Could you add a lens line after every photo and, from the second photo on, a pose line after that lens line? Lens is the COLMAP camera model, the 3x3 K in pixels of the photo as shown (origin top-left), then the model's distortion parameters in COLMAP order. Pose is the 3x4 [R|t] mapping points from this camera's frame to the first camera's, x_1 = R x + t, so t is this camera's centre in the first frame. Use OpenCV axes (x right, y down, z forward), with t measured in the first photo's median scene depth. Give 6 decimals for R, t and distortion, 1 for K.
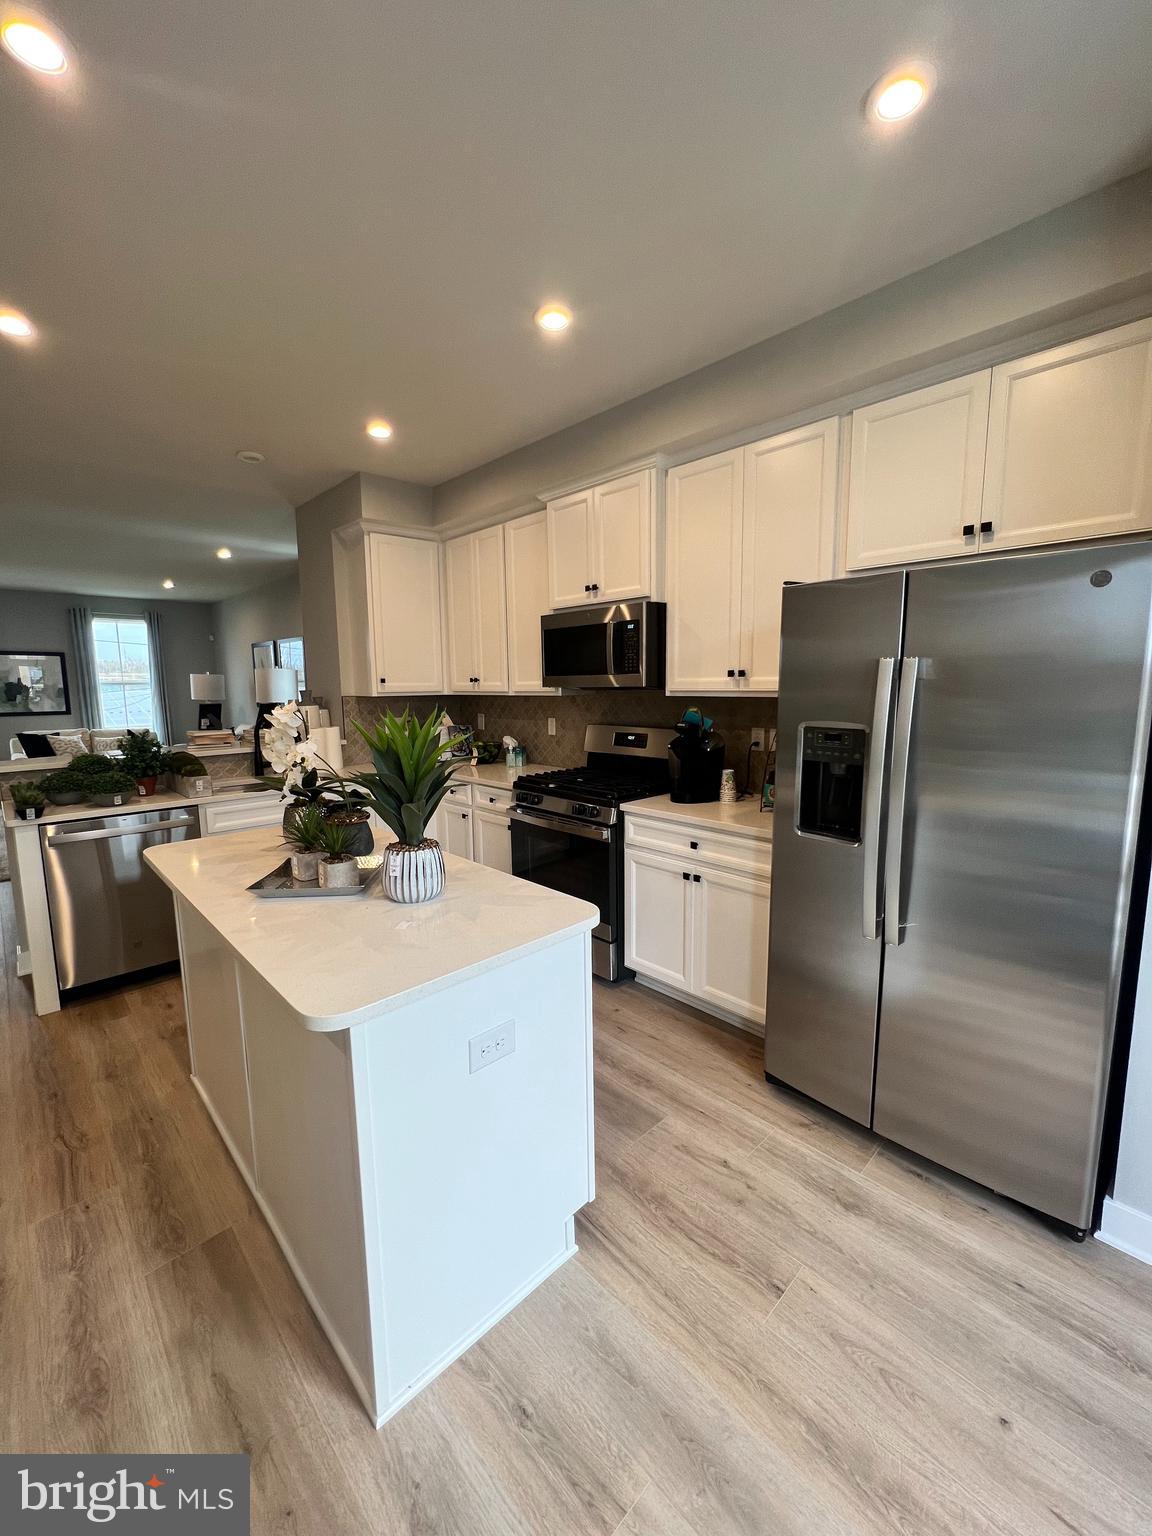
lens RADIAL K [[612.9, 0, 577.9], [0, 612.9, 765.3], [0, 0, 1]] dist [-0.000141, -0.000042]
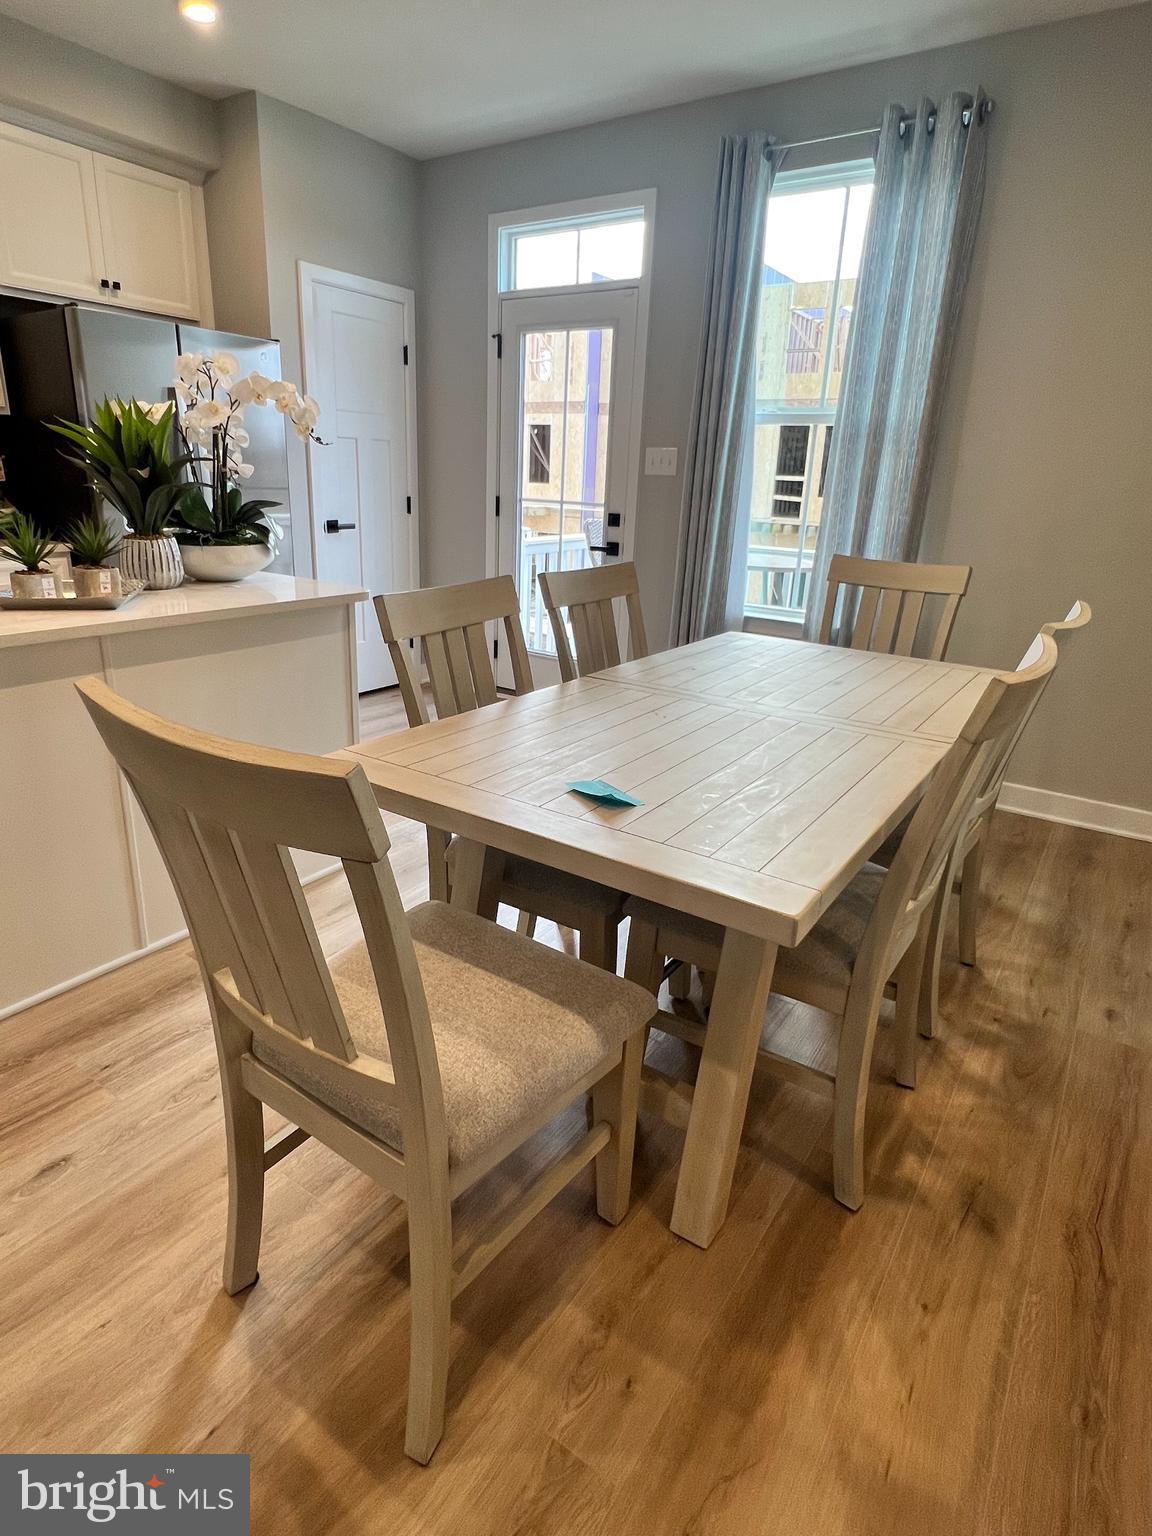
lens RADIAL K [[838.0, 0, 576.0], [0, 838.0, 768.0], [0, 0, 1]] dist [-0.012964, 0.000088]
pose [[-0.208239, -0.322060, 0.923533, -1.072206], [0.093119, 0.933416, 0.346503, 0.042212], [-0.973635, 0.158154, -0.164384, 0.330551]]
